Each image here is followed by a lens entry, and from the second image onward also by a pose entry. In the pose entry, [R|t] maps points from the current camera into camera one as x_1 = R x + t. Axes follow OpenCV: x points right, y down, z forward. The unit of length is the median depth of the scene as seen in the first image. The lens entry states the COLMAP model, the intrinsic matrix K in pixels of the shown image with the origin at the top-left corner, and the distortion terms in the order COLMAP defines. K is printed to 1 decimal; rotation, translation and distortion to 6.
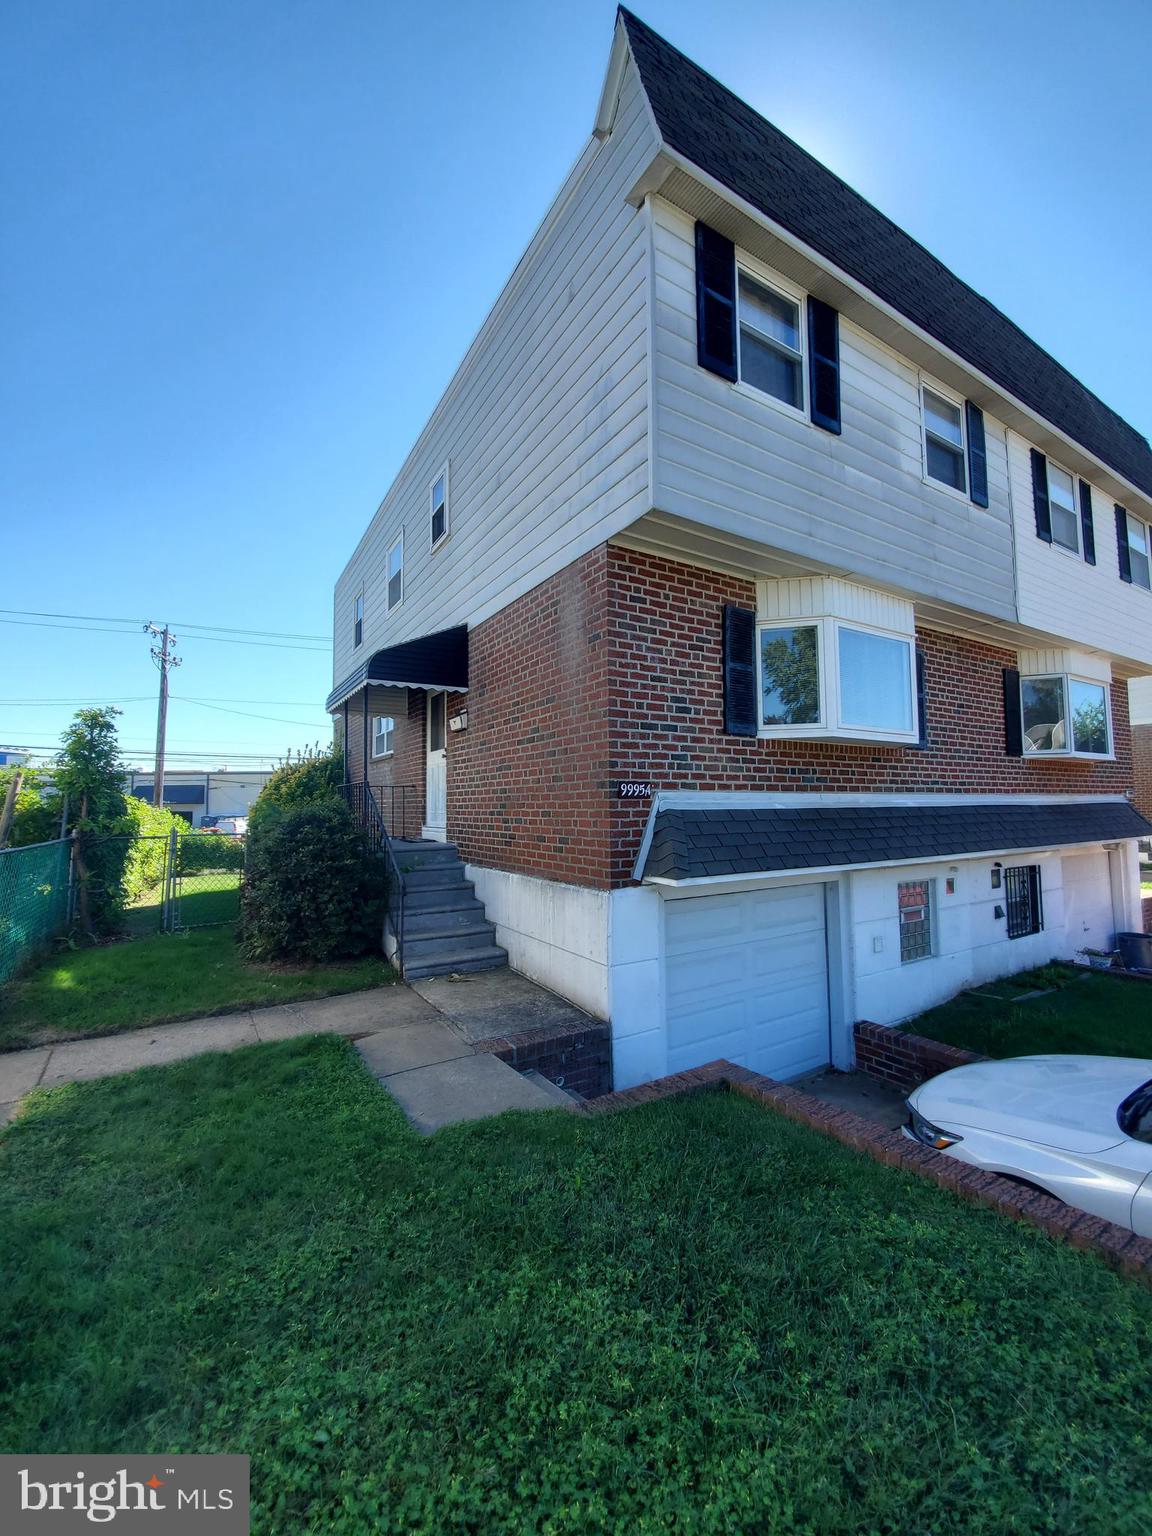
lens RADIAL K [[611.8, 0, 571.3], [0, 611.8, 766.1], [0, 0, 1]] dist [0.004361, -0.001539]
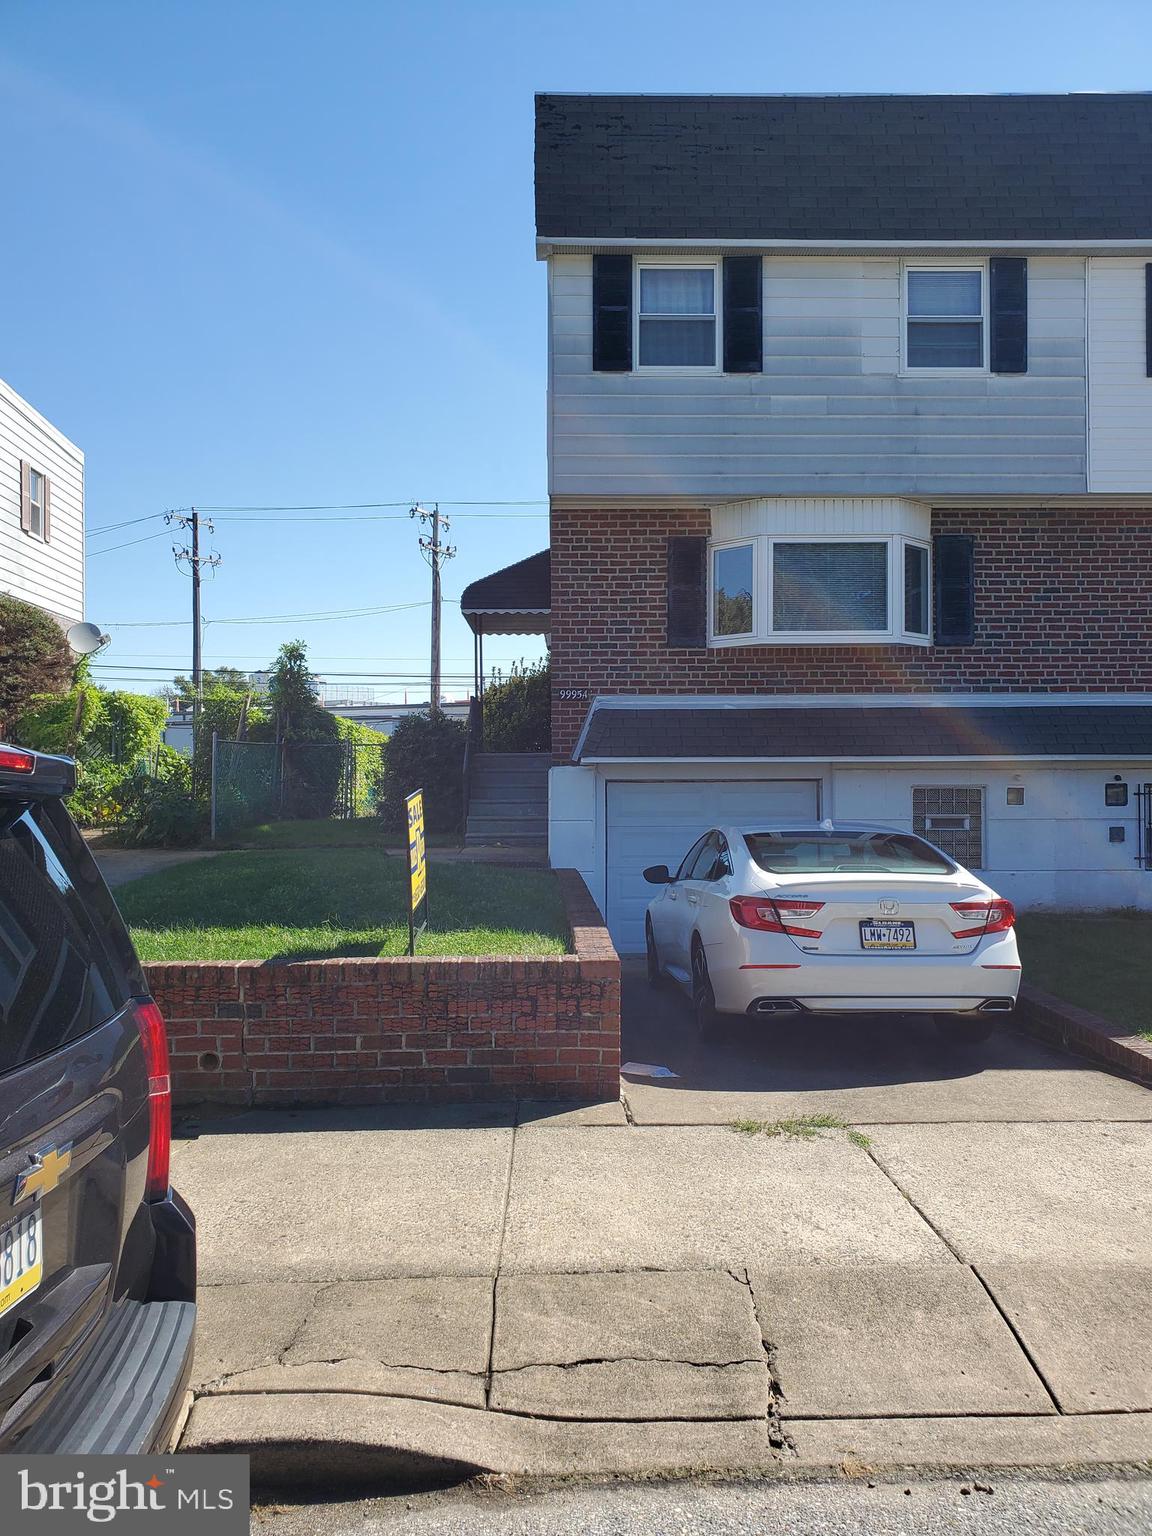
lens RADIAL K [[1185.3, 0, 581.9], [0, 1185.3, 780.6], [0, 0, 1]] dist [0.038967, -0.015863]
pose [[0.866644, 0.009261, -0.498841, 1.415446], [0.032314, 0.996687, 0.074641, 0.033436], [0.497879, -0.080807, 0.863473, -1.248663]]
